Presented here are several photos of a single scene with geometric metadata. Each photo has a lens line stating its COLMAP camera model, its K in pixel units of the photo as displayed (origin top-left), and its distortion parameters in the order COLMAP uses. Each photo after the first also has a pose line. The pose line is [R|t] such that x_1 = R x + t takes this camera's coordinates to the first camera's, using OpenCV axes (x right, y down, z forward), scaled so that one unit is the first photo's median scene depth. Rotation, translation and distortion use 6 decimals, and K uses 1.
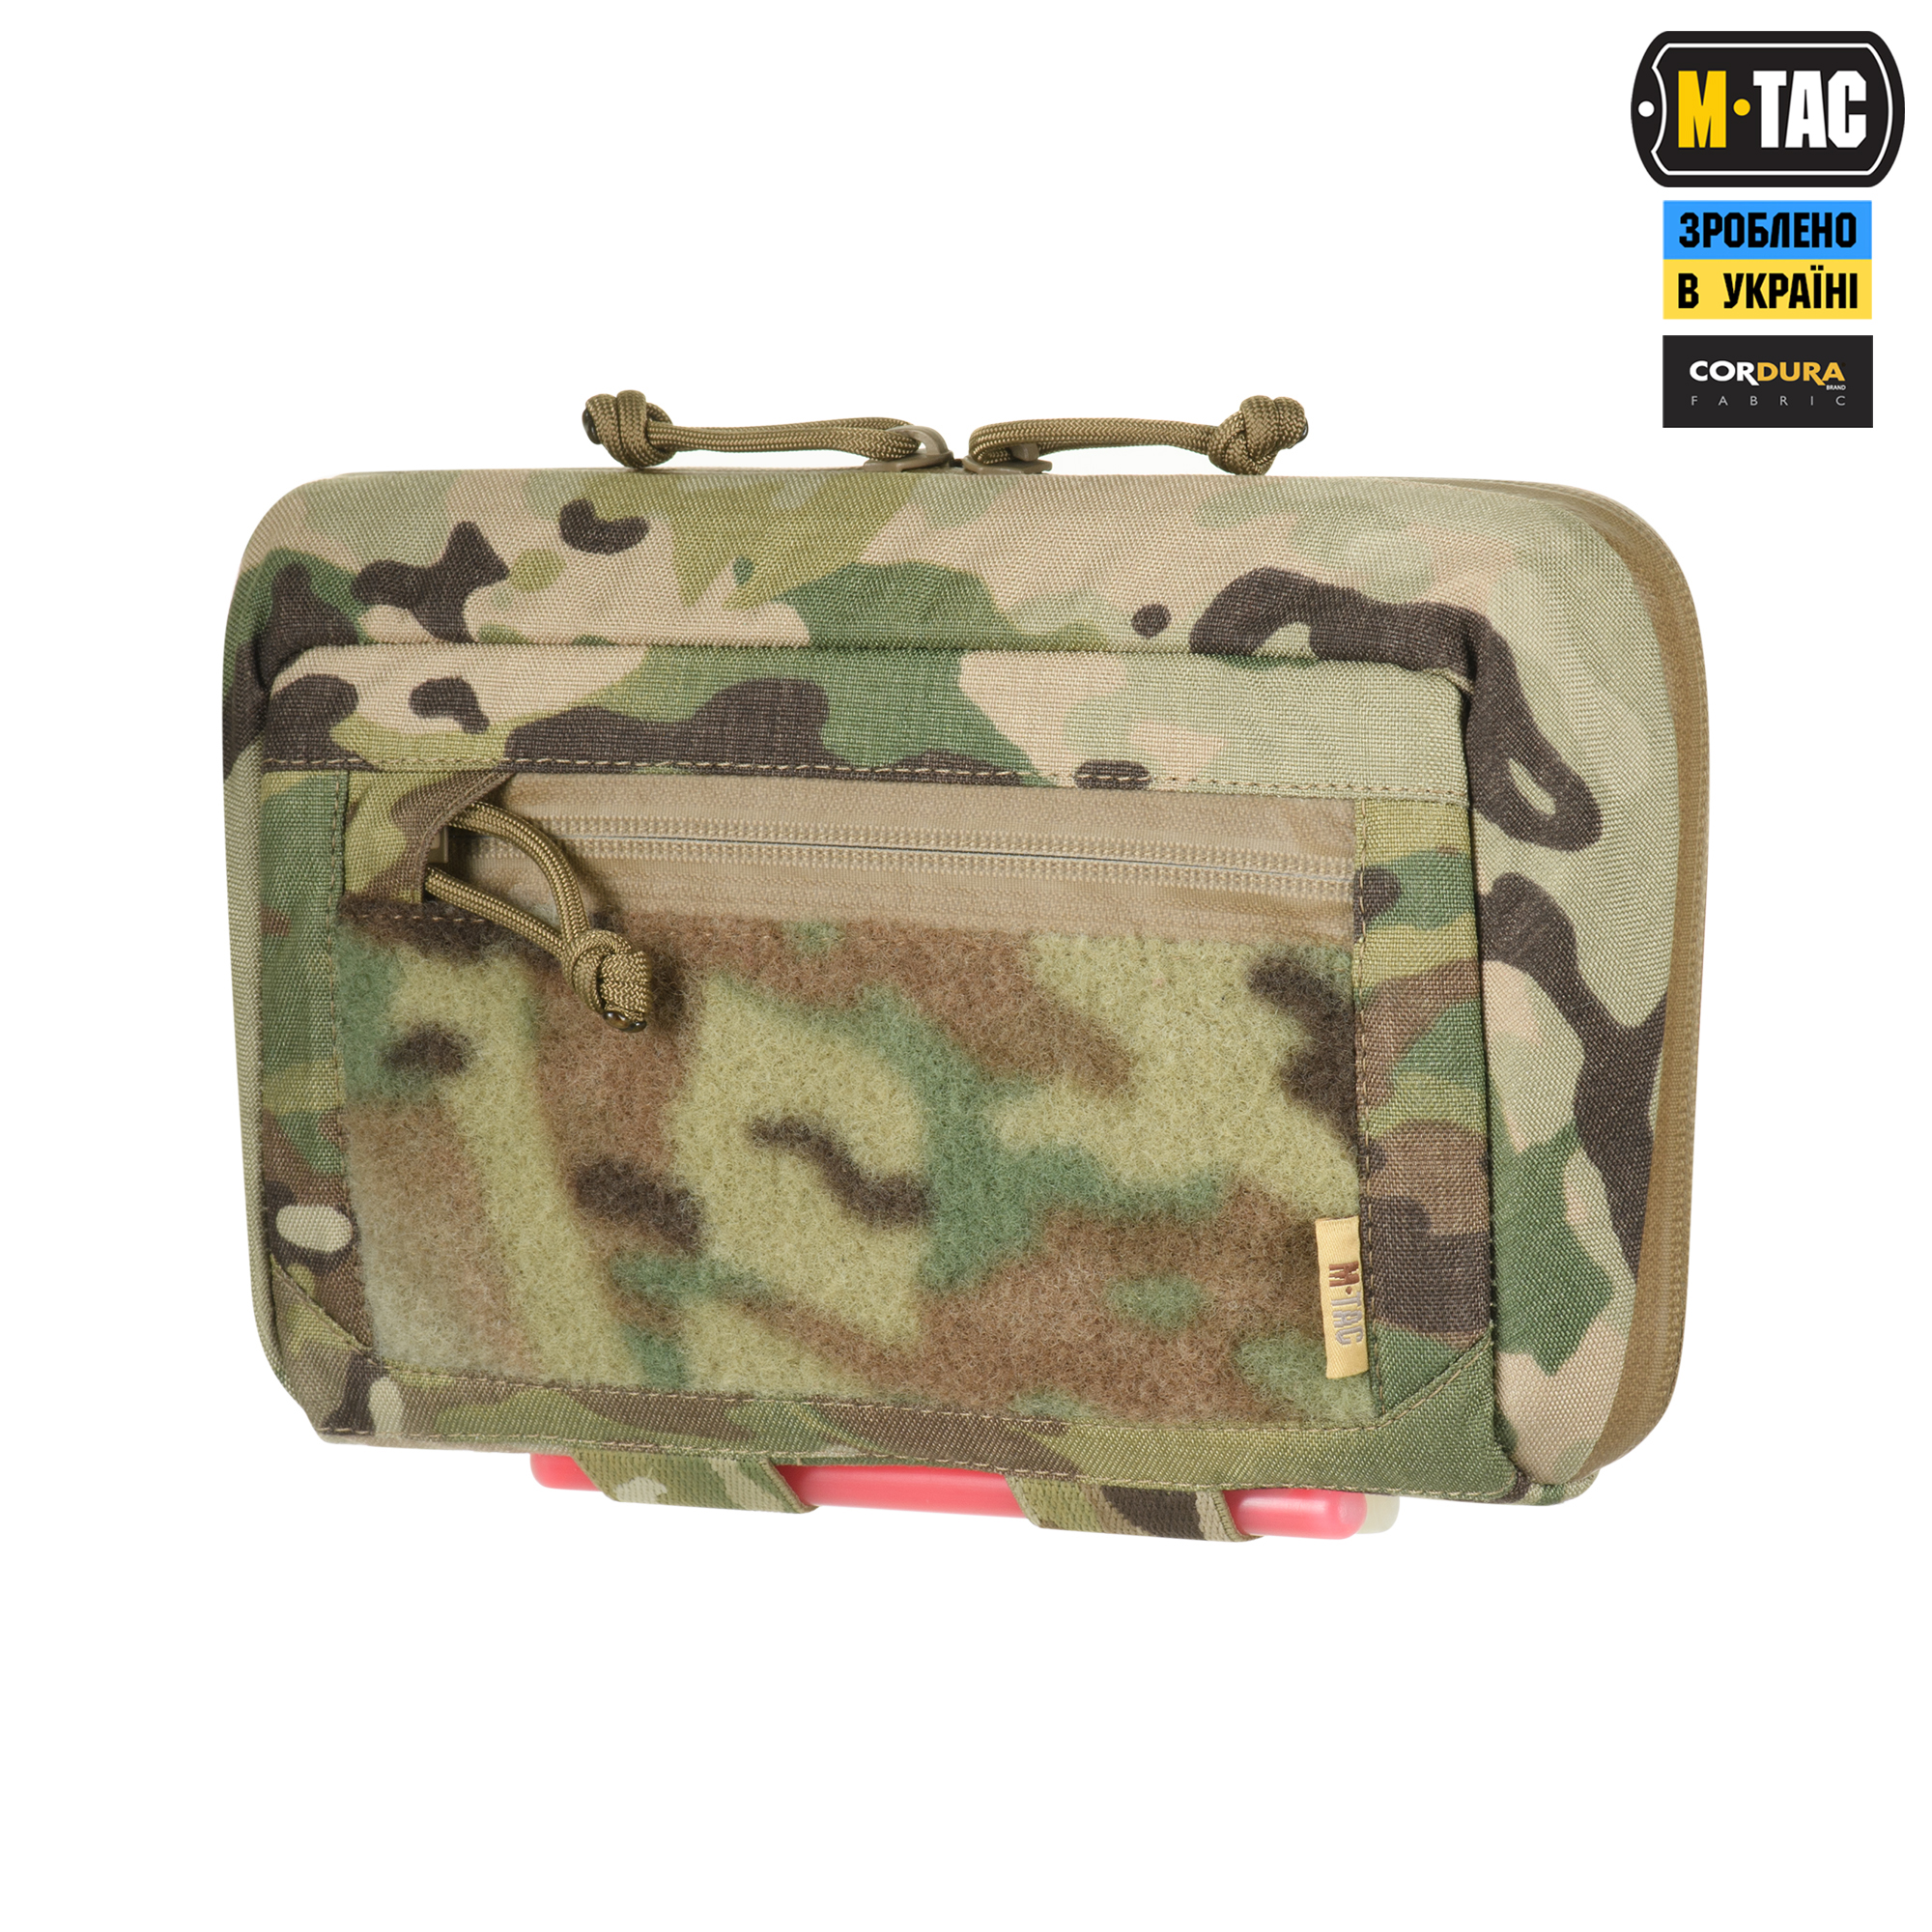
lens RADIAL K [[10139.4, 0, 966.0], [0, 10139.4, 966.0], [0, 0, 1]] dist [-0.353975, -13.924799]
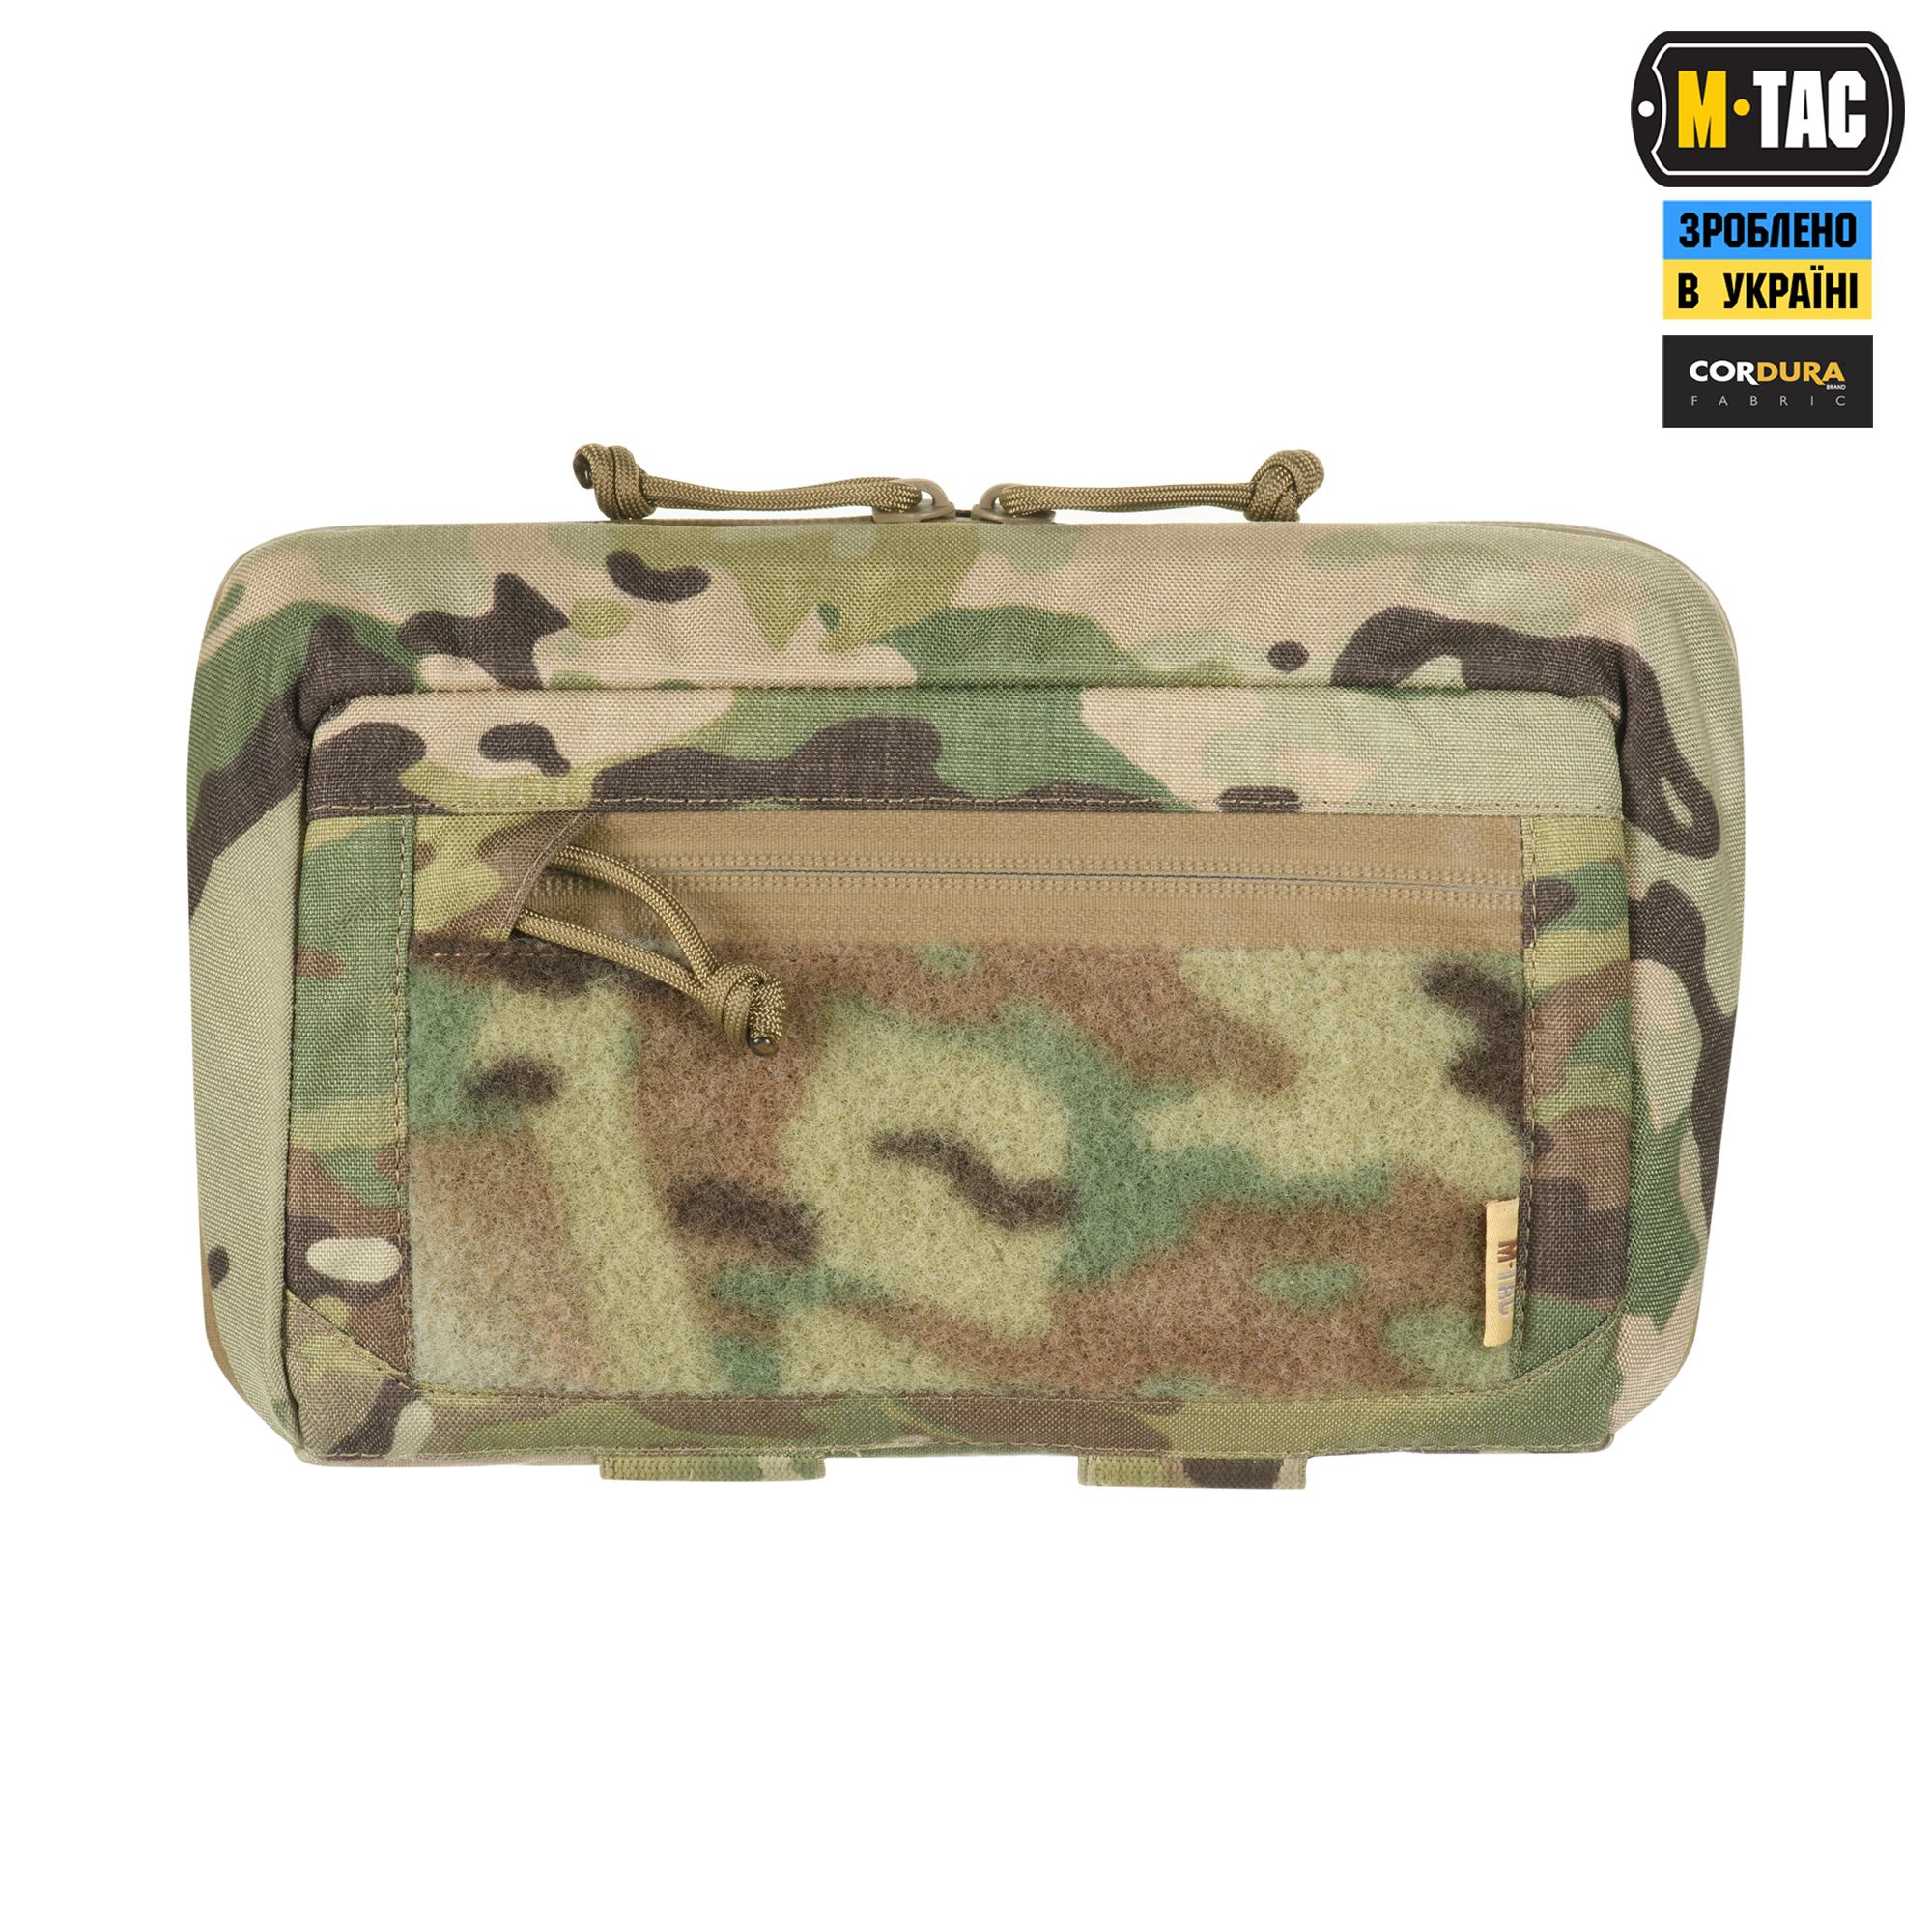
lens RADIAL K [[10139.4, 0, 966.0], [0, 10139.4, 966.0], [0, 0, 1]] dist [-0.353975, -13.924799]
pose [[0.866651, -0.029233, 0.498057, -0.543937], [0.032172, 0.999479, 0.002681, -0.004991], [-0.497876, 0.013700, 0.867140, 0.078204]]
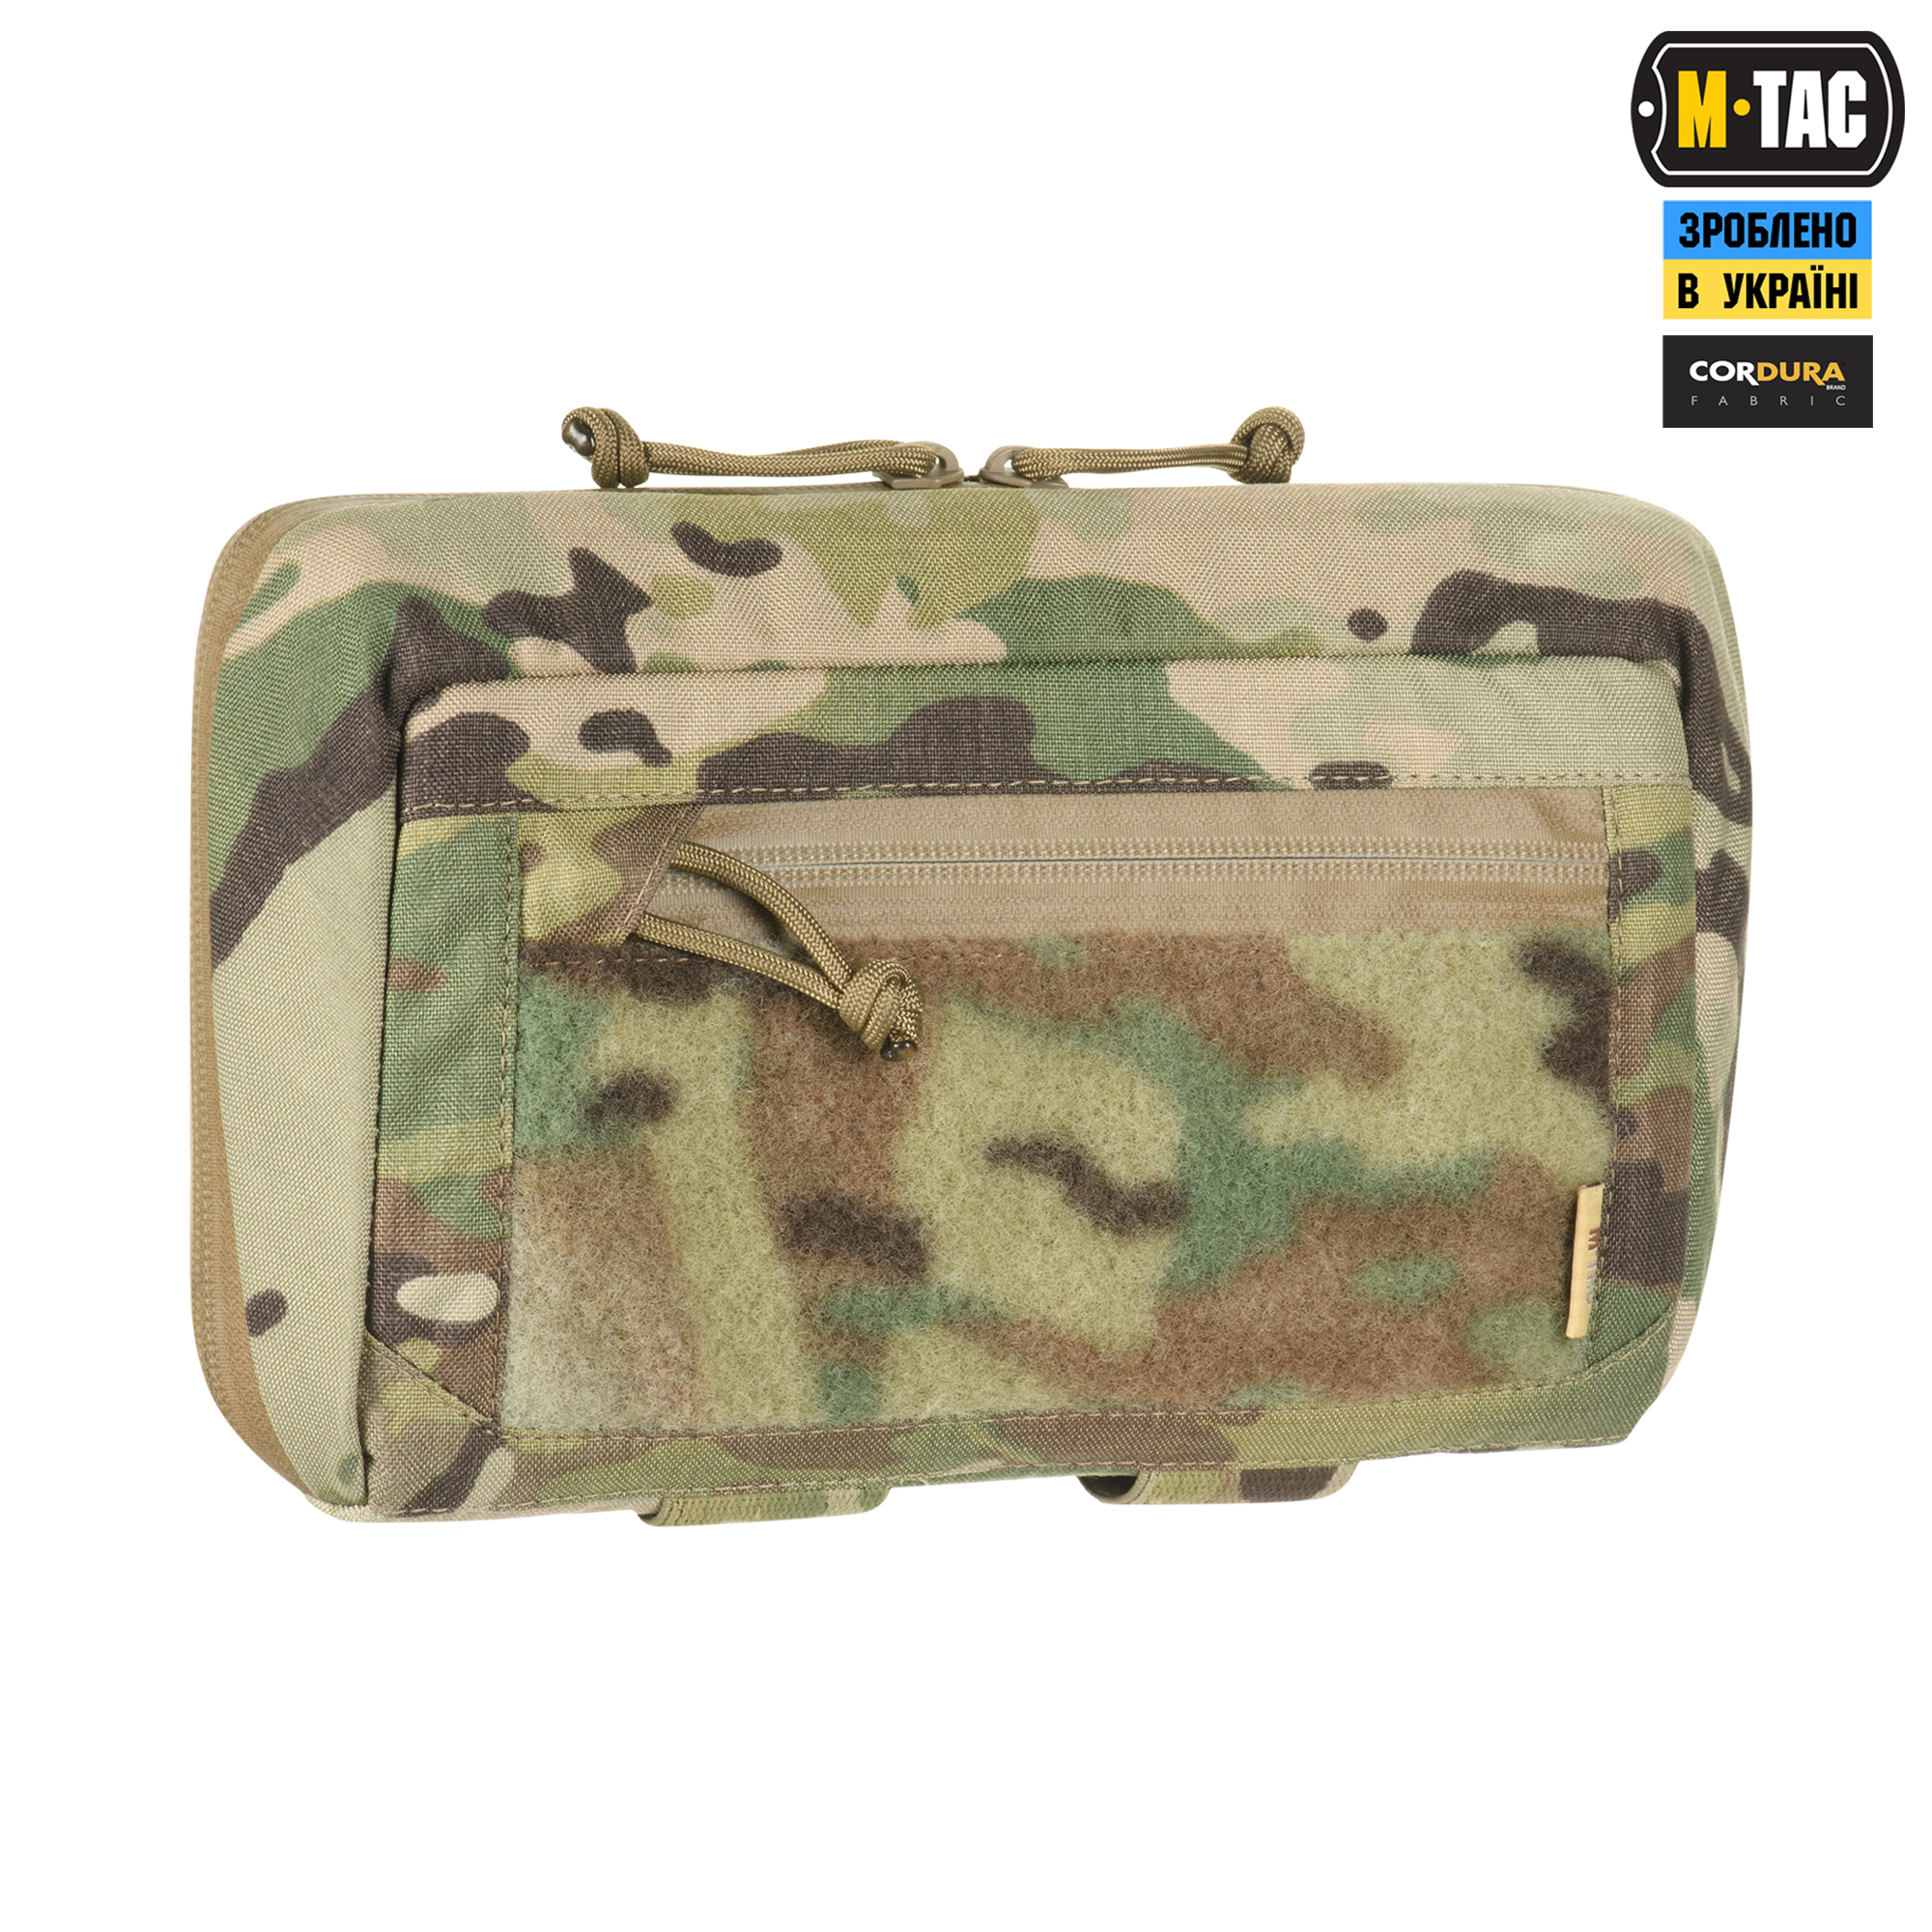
lens RADIAL K [[10139.4, 0, 966.0], [0, 10139.4, 966.0], [0, 0, 1]] dist [-0.353975, -13.924799]
pose [[0.606067, -0.054105, 0.793571, -0.816185], [0.056211, 0.998103, 0.025121, -0.027224], [-0.793425, 0.029383, 0.607958, 0.400541]]
